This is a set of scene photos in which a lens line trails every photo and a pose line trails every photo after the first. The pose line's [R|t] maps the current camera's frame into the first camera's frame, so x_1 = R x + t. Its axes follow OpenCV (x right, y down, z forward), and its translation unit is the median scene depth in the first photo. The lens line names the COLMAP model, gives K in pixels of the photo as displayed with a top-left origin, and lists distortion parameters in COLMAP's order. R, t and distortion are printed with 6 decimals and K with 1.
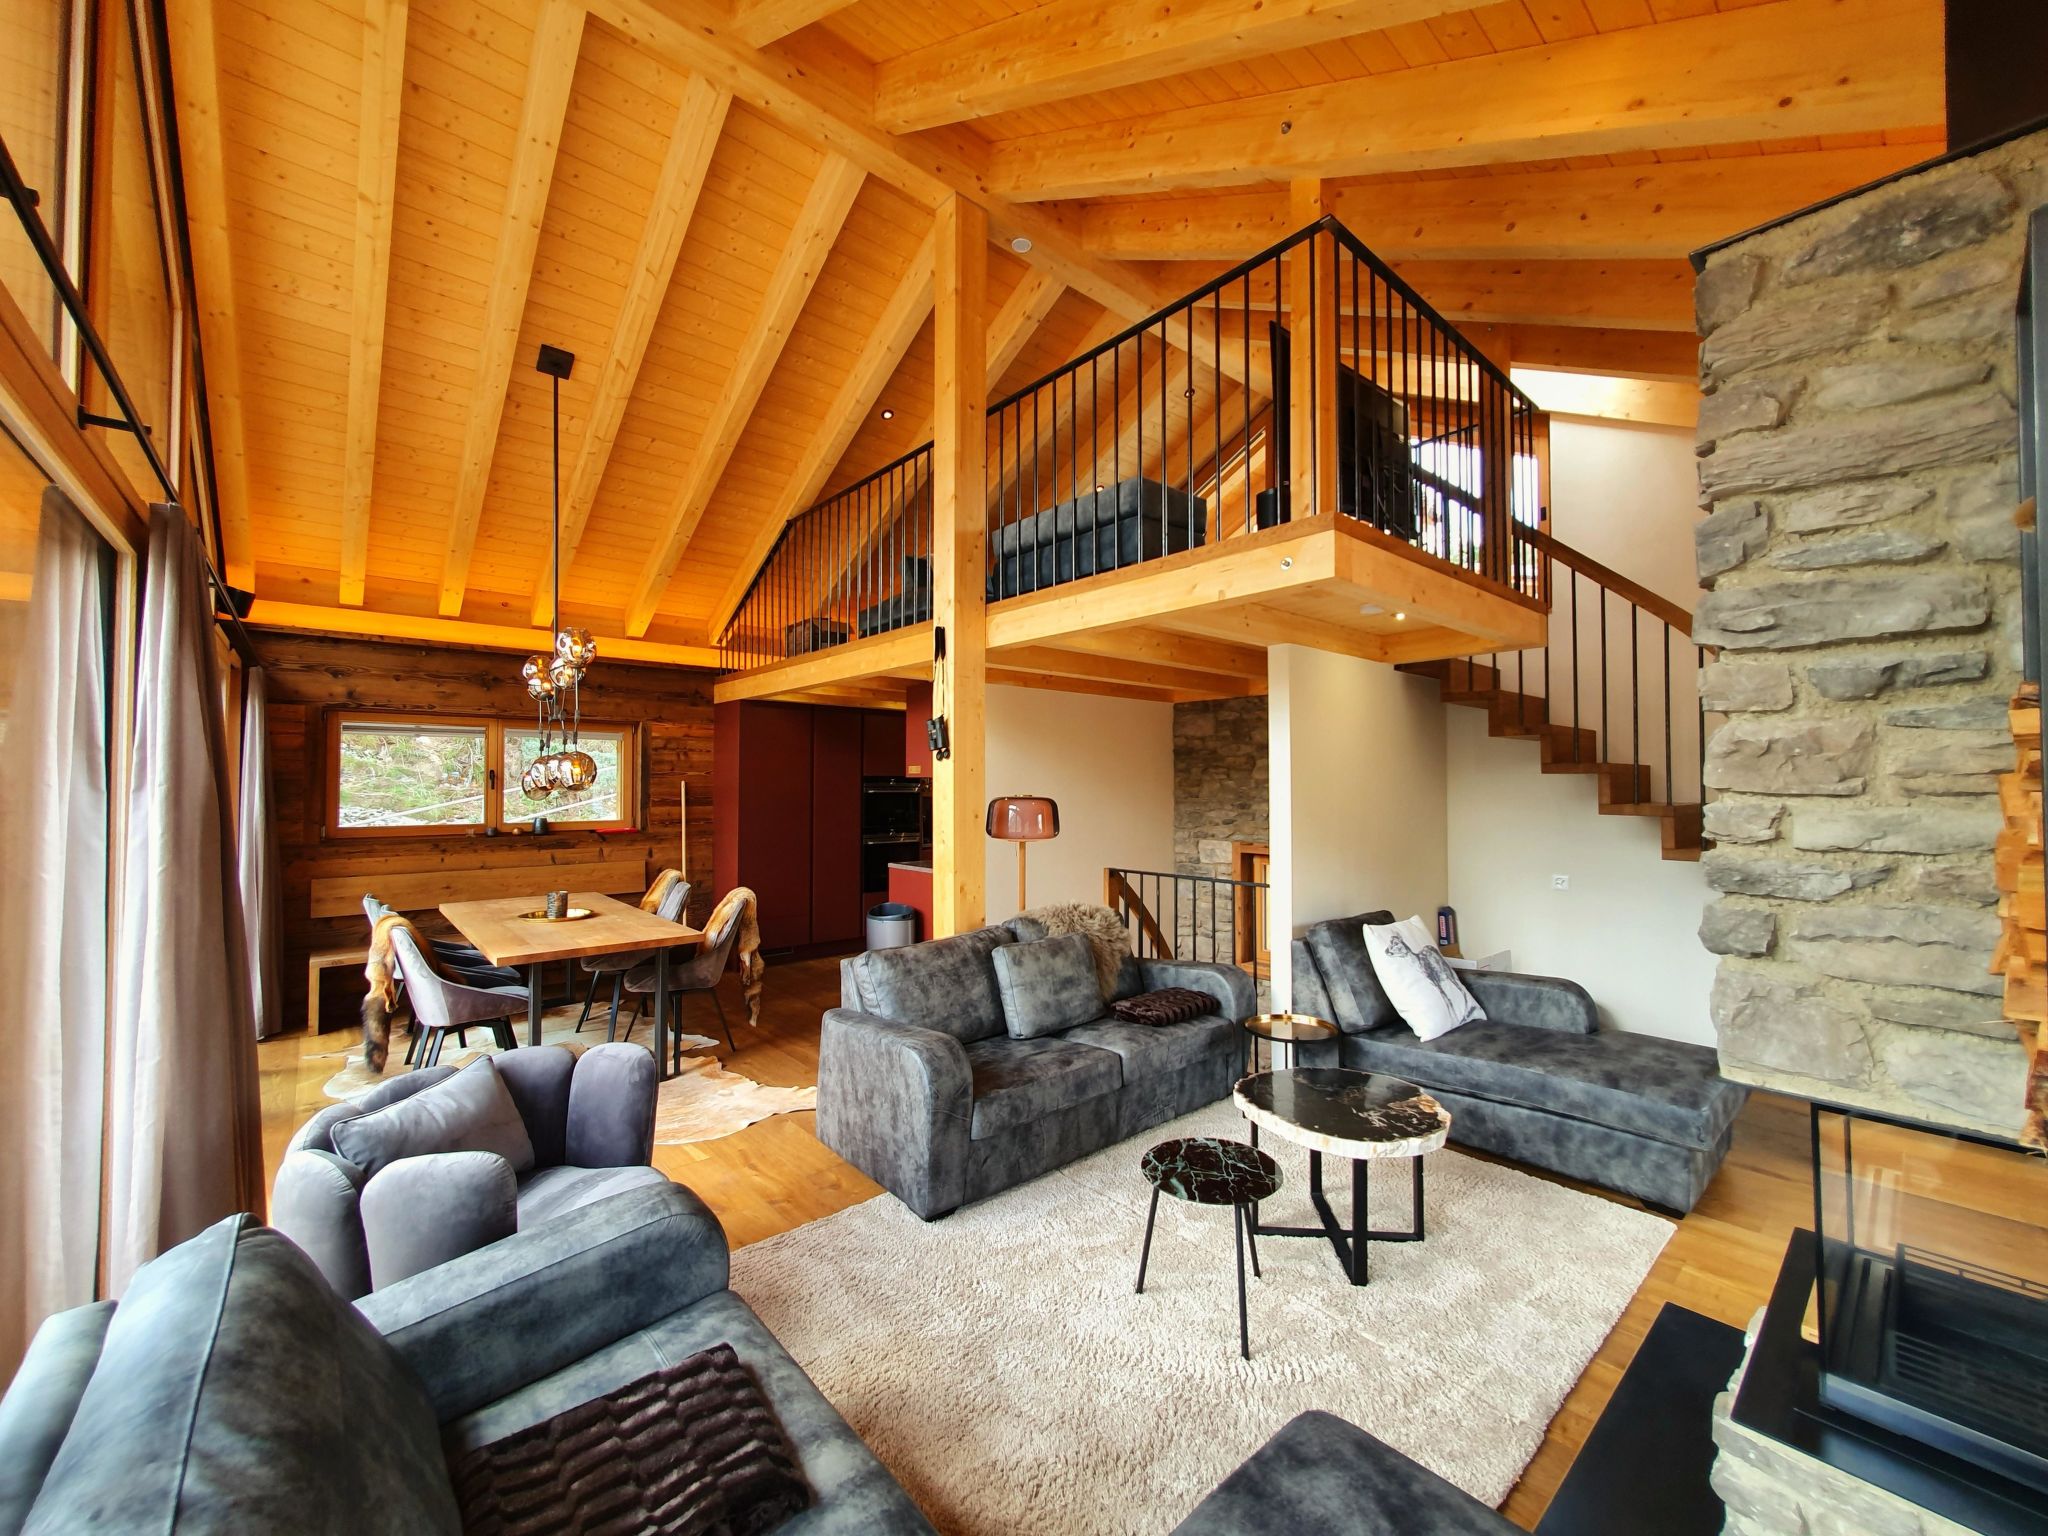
lens RADIAL K [[814.0, 0, 1027.4], [0, 814.0, 768.4], [0, 0, 1]] dist [0.002253, -0.000873]
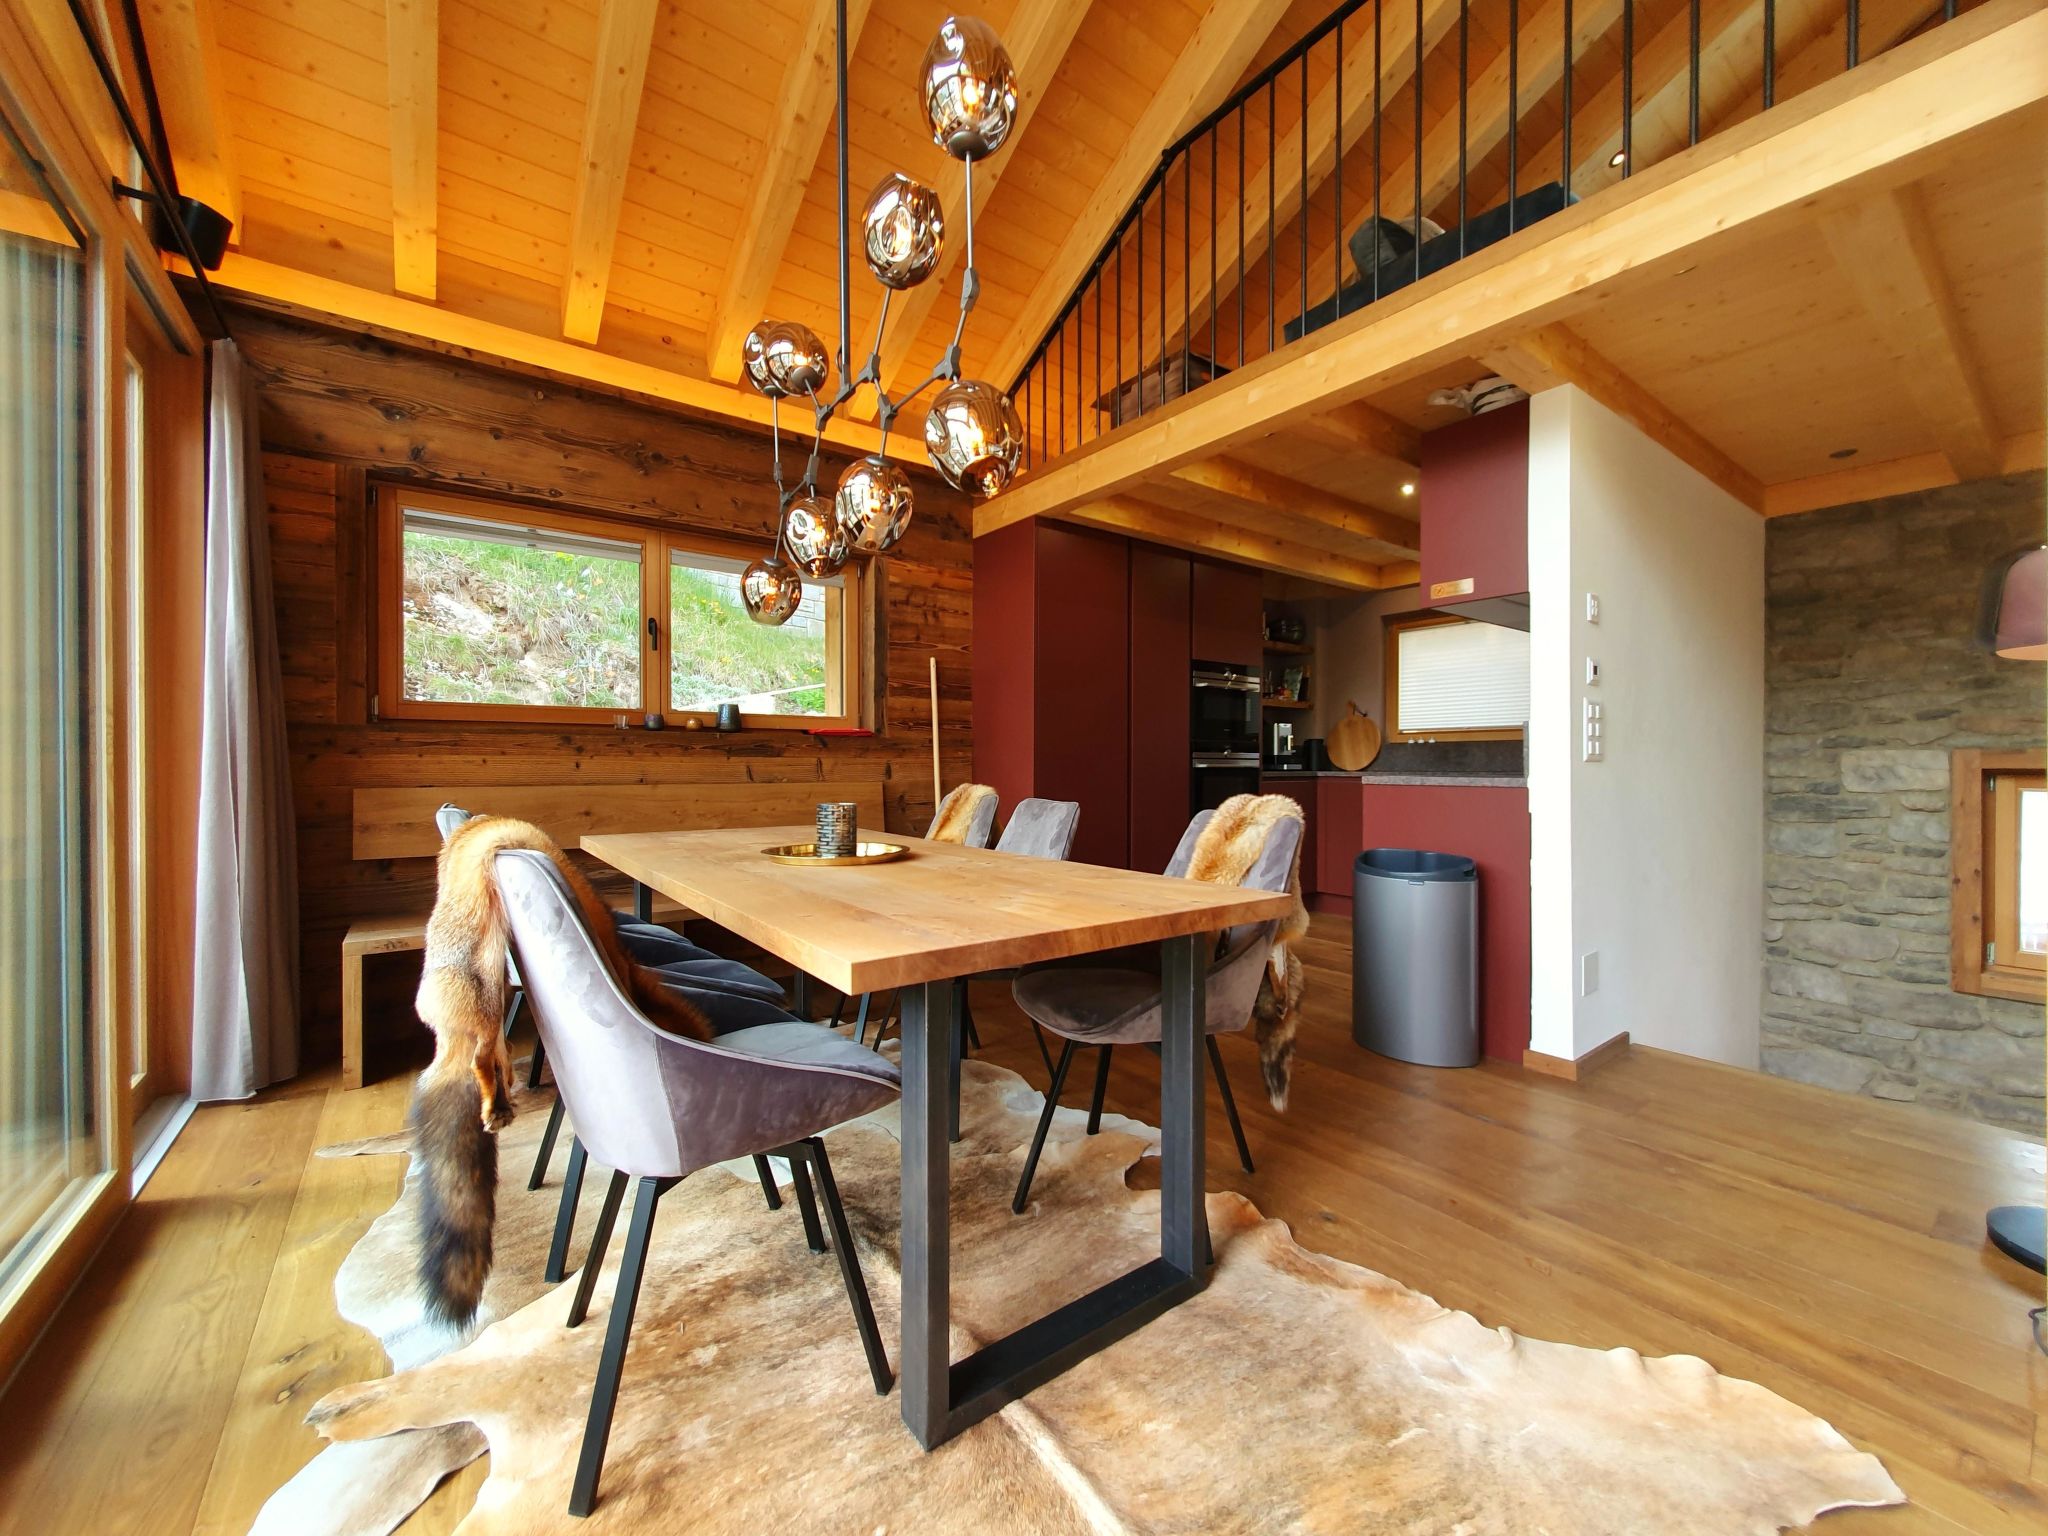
lens RADIAL K [[814.0, 0, 1024.7], [0, 814.0, 770.2], [0, 0, 1]] dist [0.002253, -0.000873]
pose [[0.996445, 0.002136, -0.084221, -0.345859], [0.000208, 0.999613, 0.027810, 0.096544], [0.084248, -0.027728, 0.996059, 0.443170]]
